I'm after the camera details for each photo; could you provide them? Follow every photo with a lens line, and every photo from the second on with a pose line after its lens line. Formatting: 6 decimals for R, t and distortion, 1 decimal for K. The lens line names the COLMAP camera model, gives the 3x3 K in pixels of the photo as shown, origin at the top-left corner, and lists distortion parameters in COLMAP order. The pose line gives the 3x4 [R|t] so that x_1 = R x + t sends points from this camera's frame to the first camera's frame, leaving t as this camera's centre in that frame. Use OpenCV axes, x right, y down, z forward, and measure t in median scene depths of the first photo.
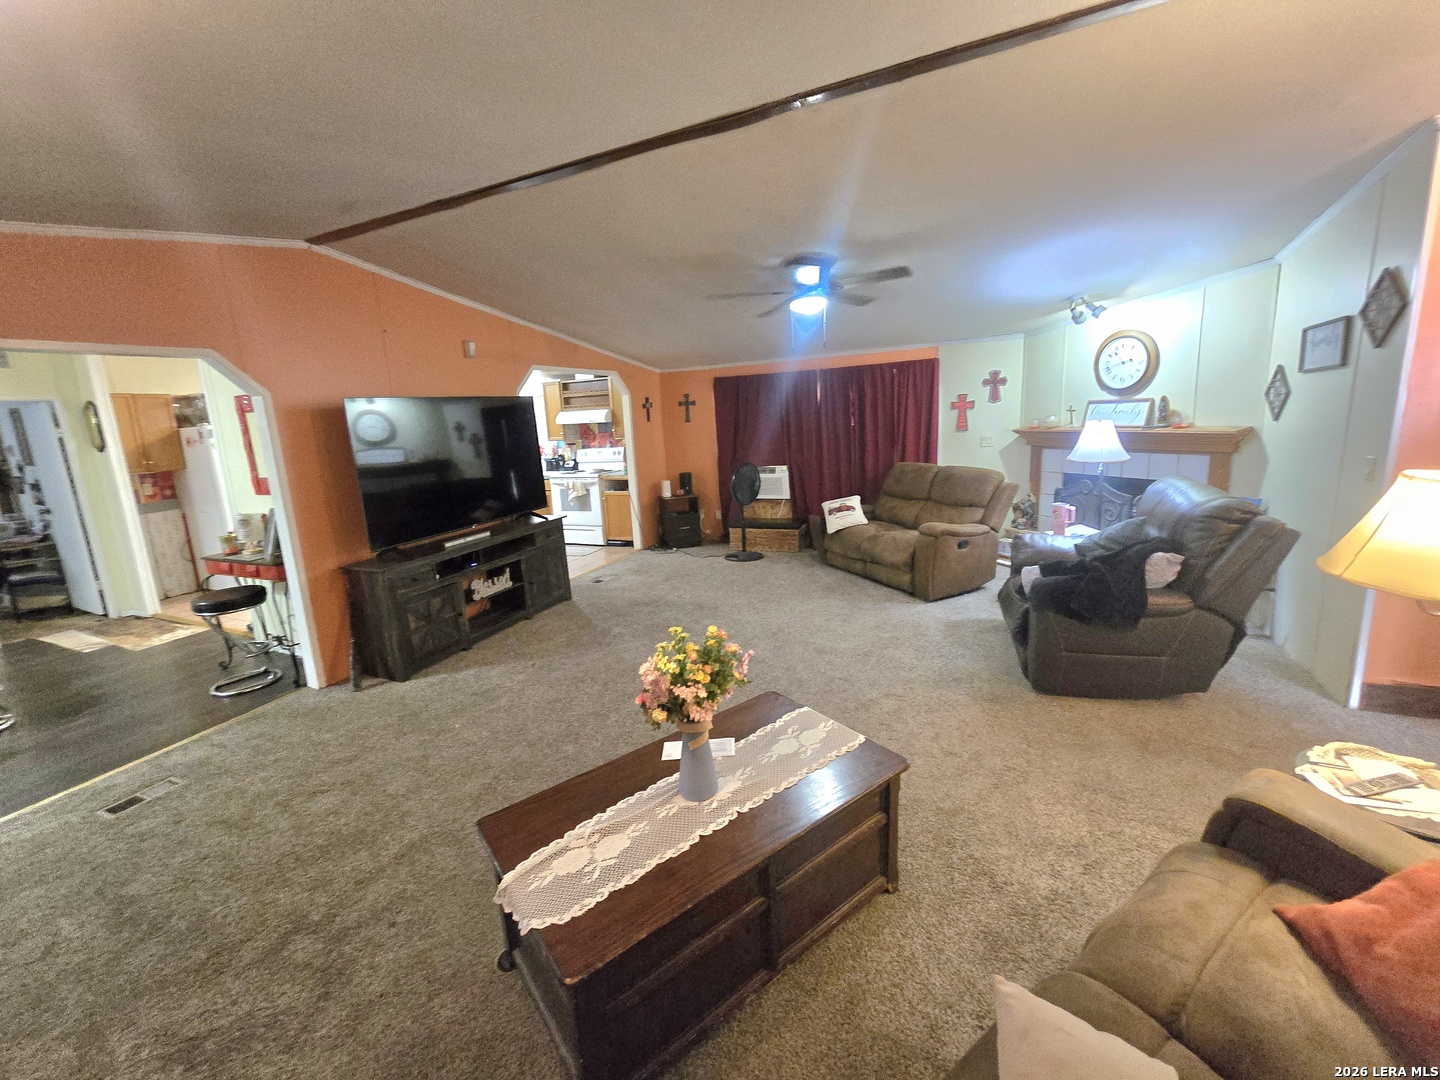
lens RADIAL K [[592.1, 0, 717.5], [0, 592.1, 522.9], [0, 0, 1]] dist [-0.000934, -0.000674]
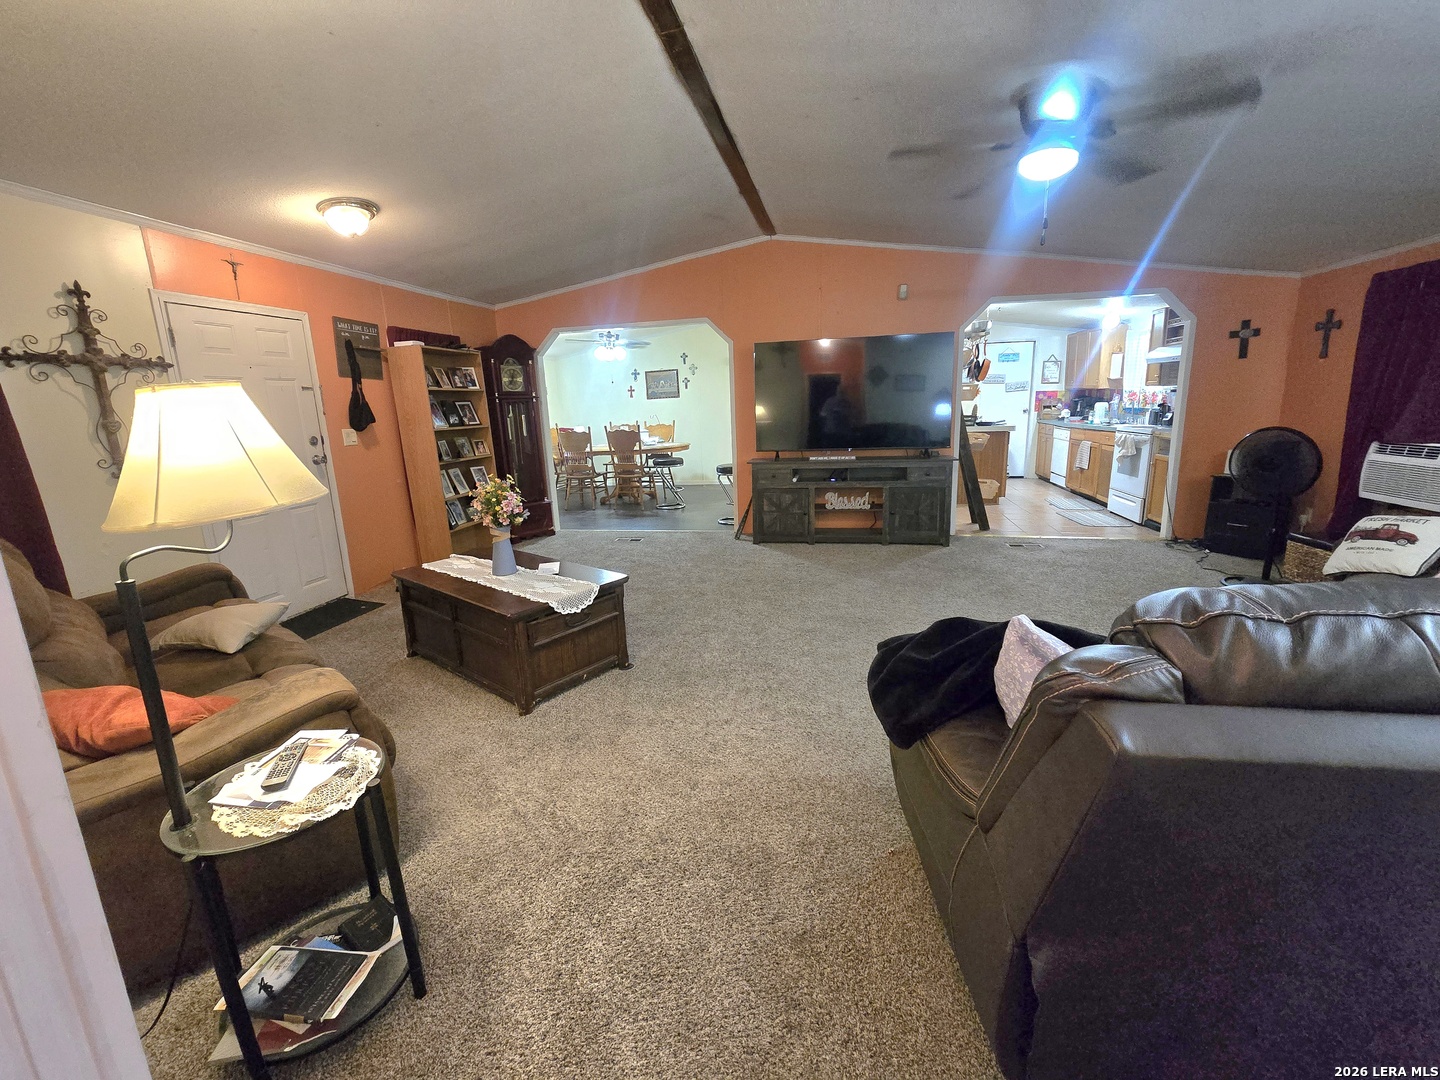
lens RADIAL K [[592.1, 0, 717.5], [0, 592.1, 522.9], [0, 0, 1]] dist [-0.000934, -0.000674]
pose [[0.231814, 0.240536, -0.942552, 0.514157], [-0.164598, 0.964674, 0.205700, -0.040371], [0.958733, 0.107458, 0.263216, 0.349336]]
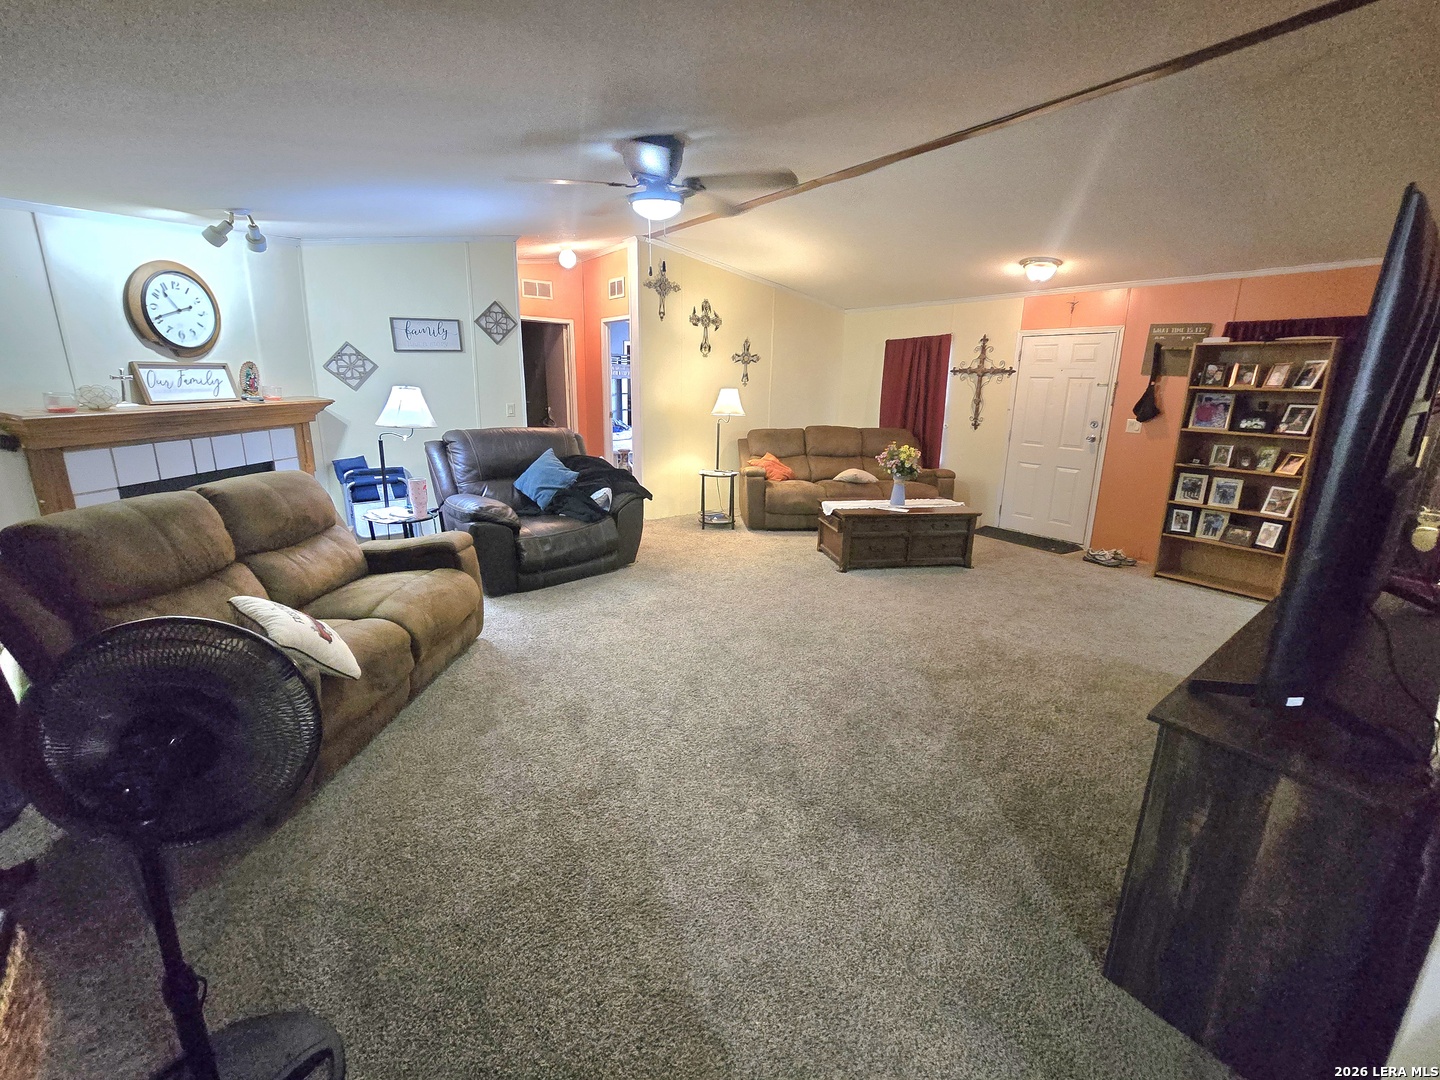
lens RADIAL K [[592.1, 0, 717.5], [0, 592.1, 522.9], [0, 0, 1]] dist [-0.000934, -0.000674]
pose [[-0.880618, -0.074821, 0.467881, -0.182713], [0.120517, 0.919610, 0.373889, -0.183682], [-0.458243, 0.385641, -0.800808, 1.119404]]
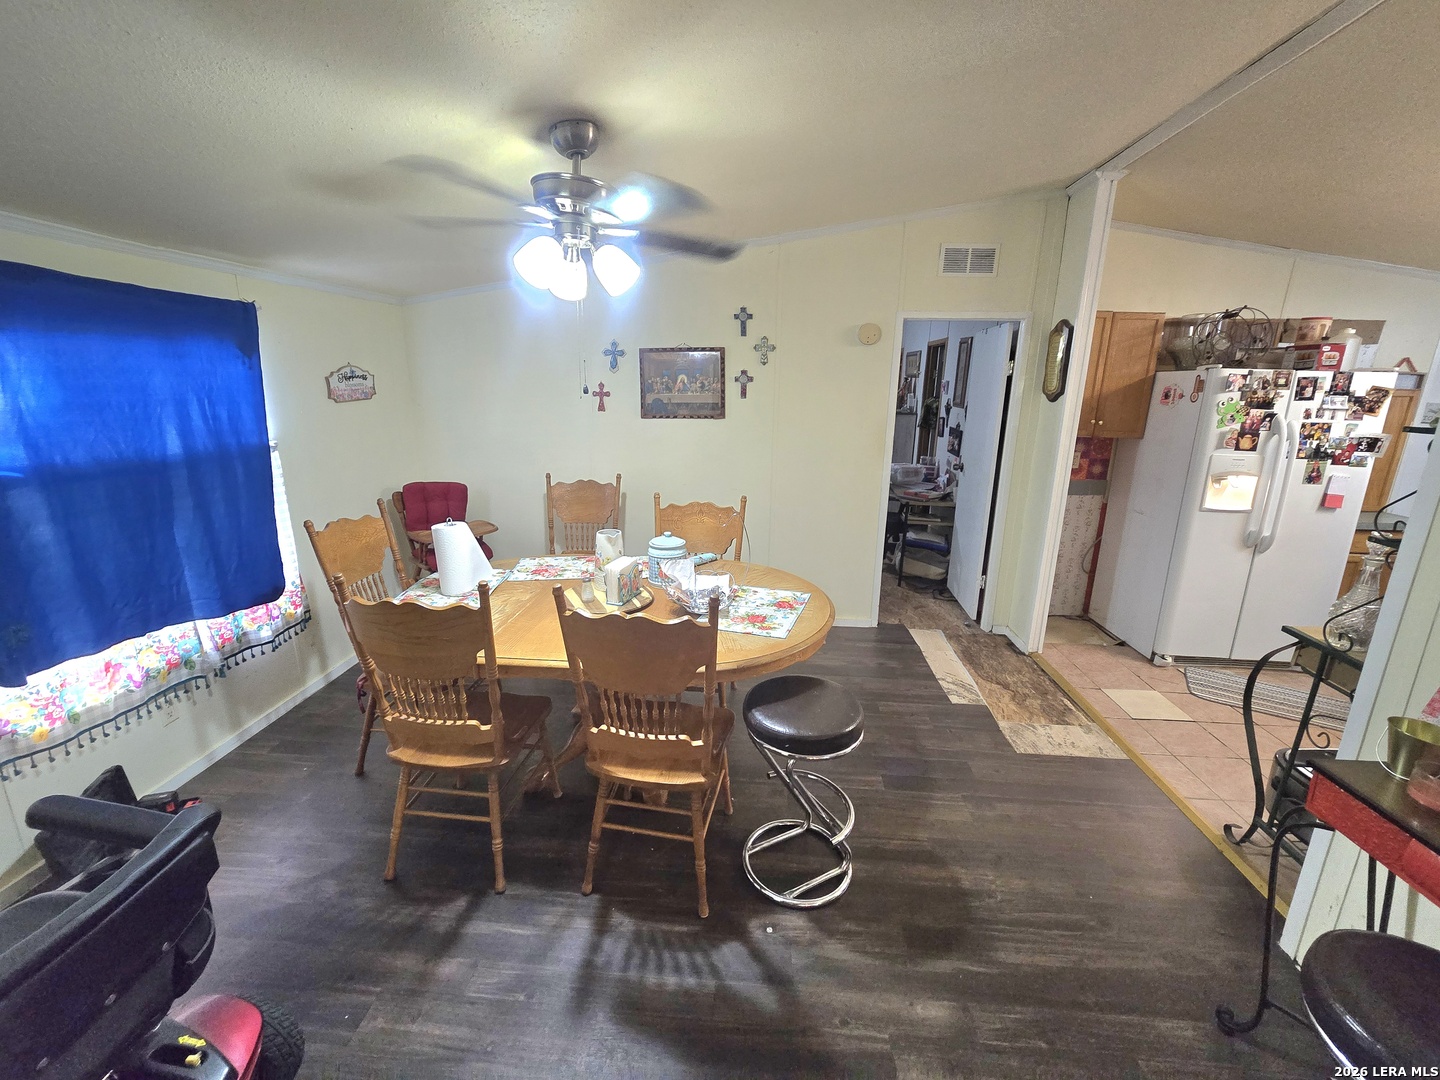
lens RADIAL K [[585.3, 0, 717.6], [0, 585.3, 524.5], [0, 0, 1]] dist [-0.002669, 0.001269]
pose [[0.357972, 0.281661, -0.890238, -0.514192], [-0.209172, 0.953377, 0.217528, -0.048927], [0.910002, 0.108344, 0.400198, 0.384133]]
